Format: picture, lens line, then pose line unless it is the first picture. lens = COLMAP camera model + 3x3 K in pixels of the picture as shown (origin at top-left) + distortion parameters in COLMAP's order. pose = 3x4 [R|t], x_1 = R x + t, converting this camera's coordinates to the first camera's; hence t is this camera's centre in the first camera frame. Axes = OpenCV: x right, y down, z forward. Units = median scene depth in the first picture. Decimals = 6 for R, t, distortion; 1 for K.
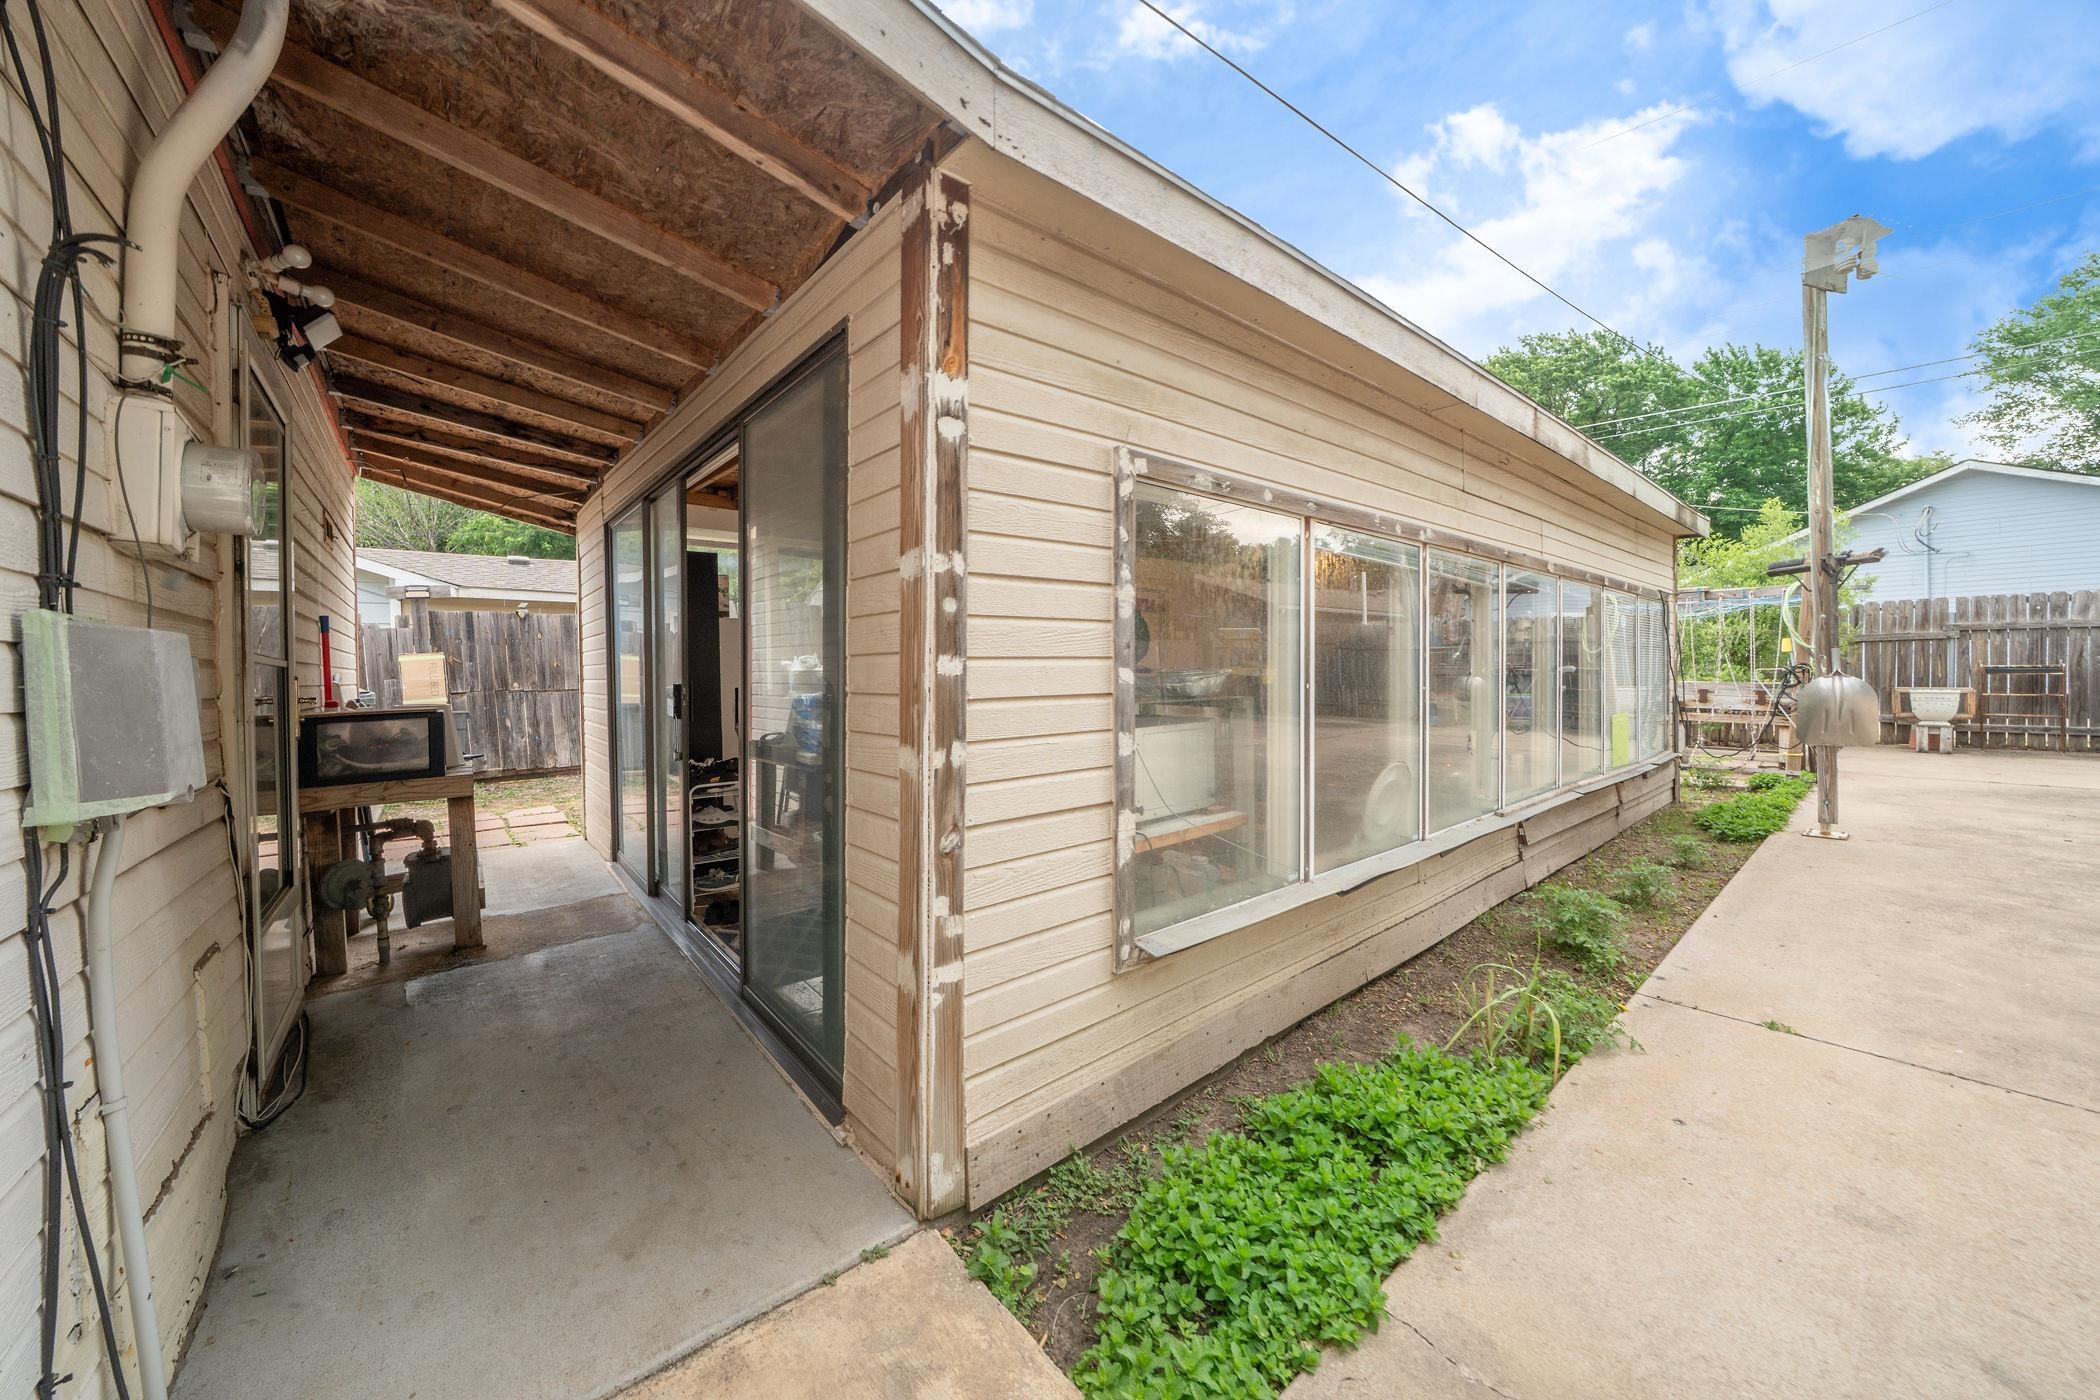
lens RADIAL K [[733.0, 0, 1049.7], [0, 733.0, 694.8], [0, 0, 1]] dist [-0.002064, -0.000213]
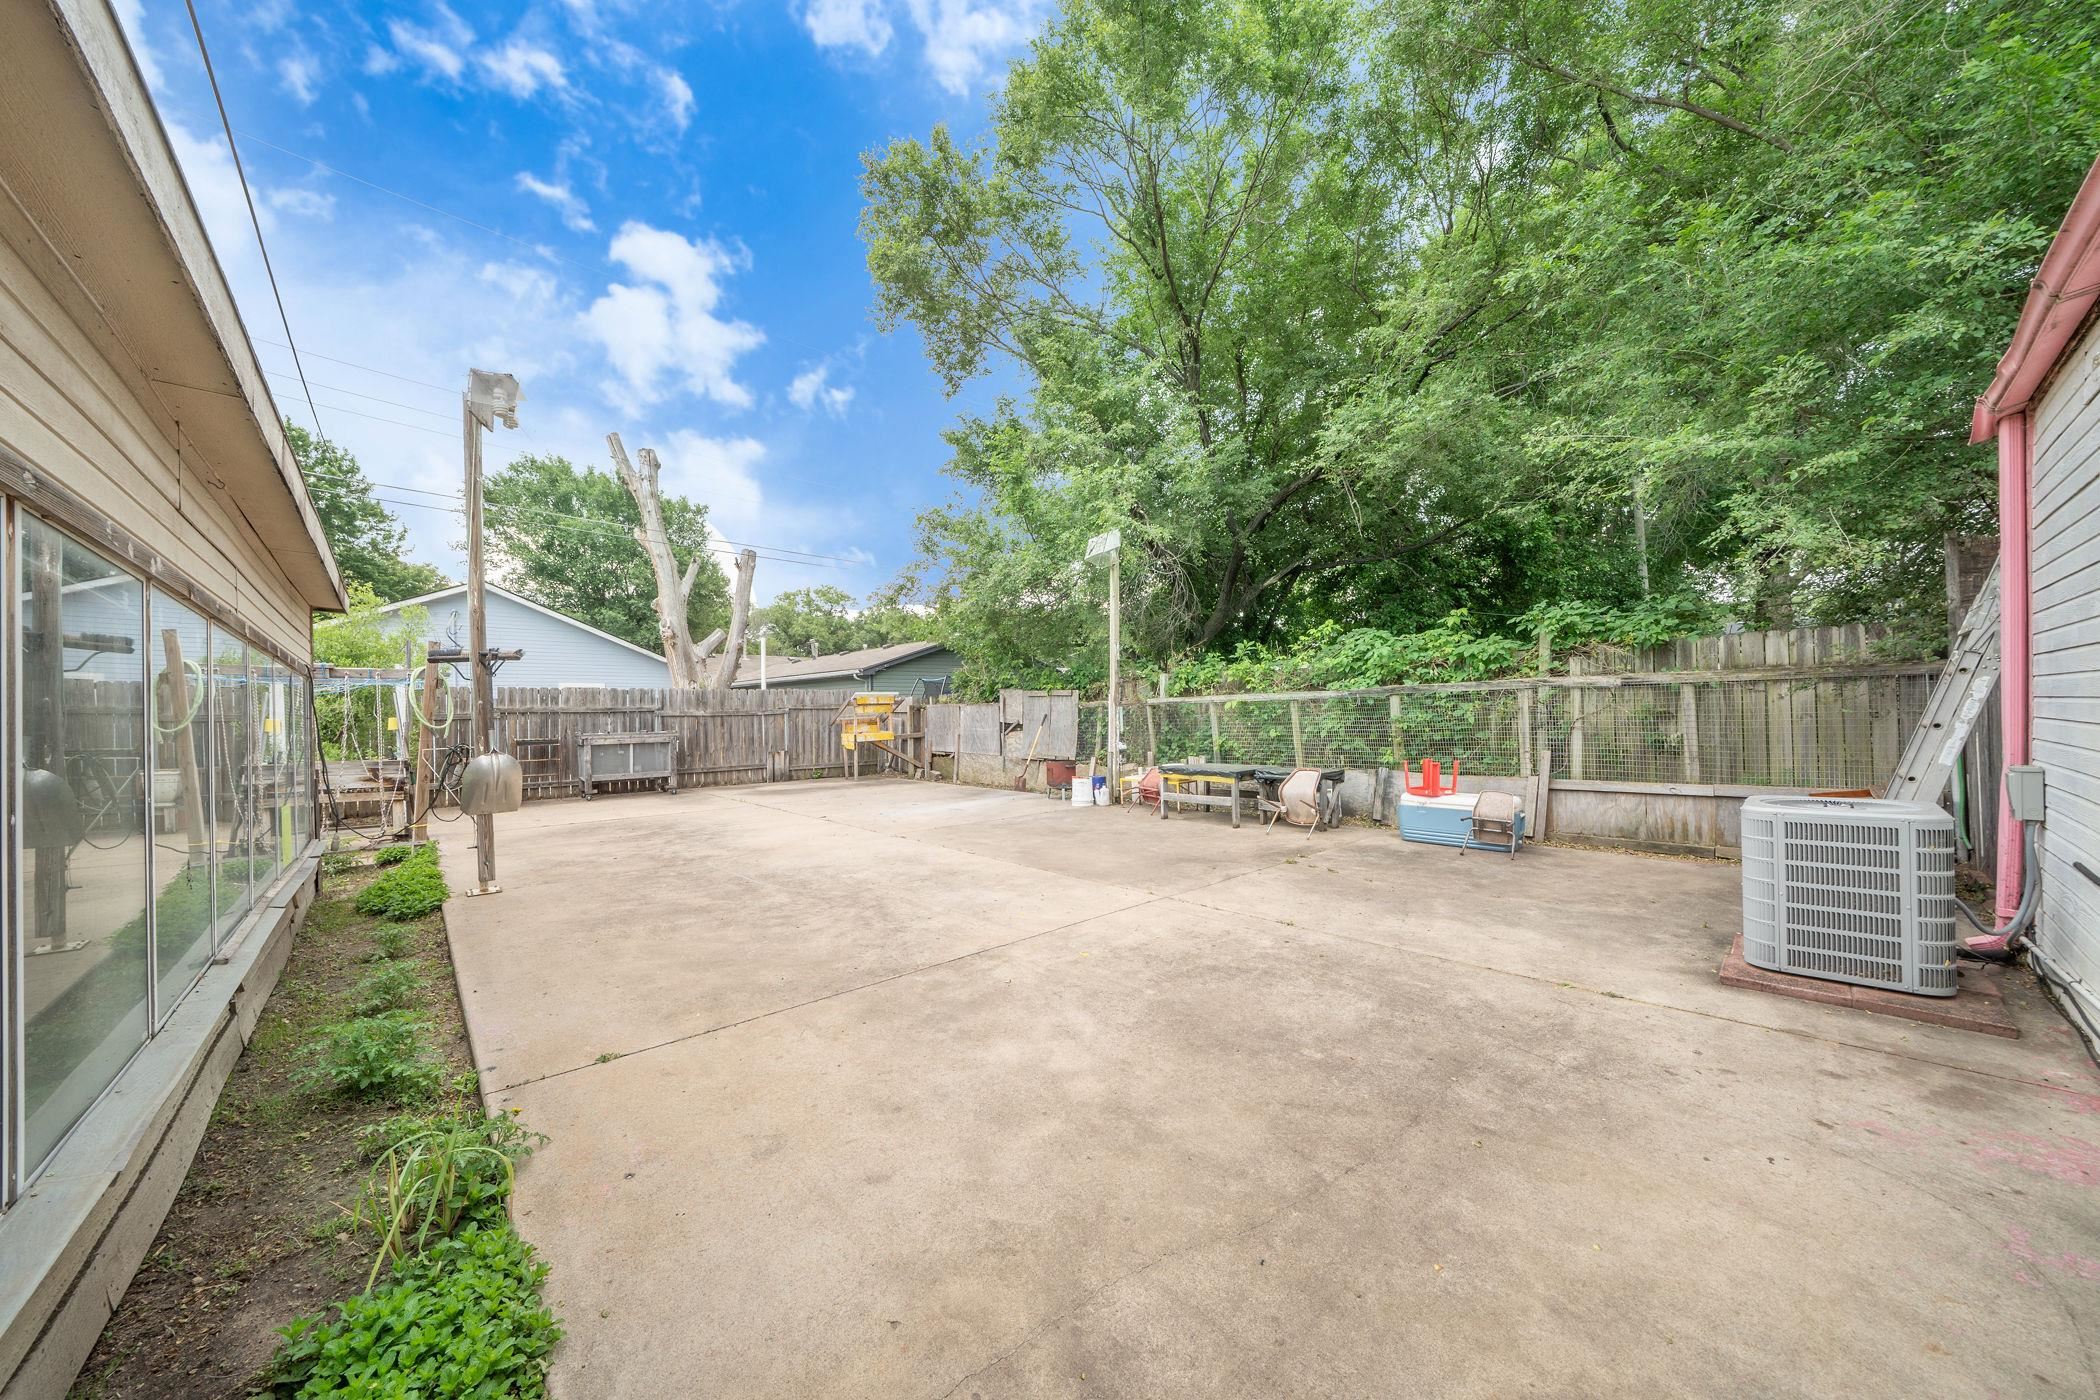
lens RADIAL K [[718.6, 0, 1040.7], [0, 718.6, 708.6], [0, 0, 1]] dist [-0.010350, -0.000013]
pose [[-0.024929, 0.028331, 0.999288, -0.087426], [0.053658, 0.998195, -0.026961, -0.018119], [-0.998248, 0.052947, -0.026404, 0.143281]]
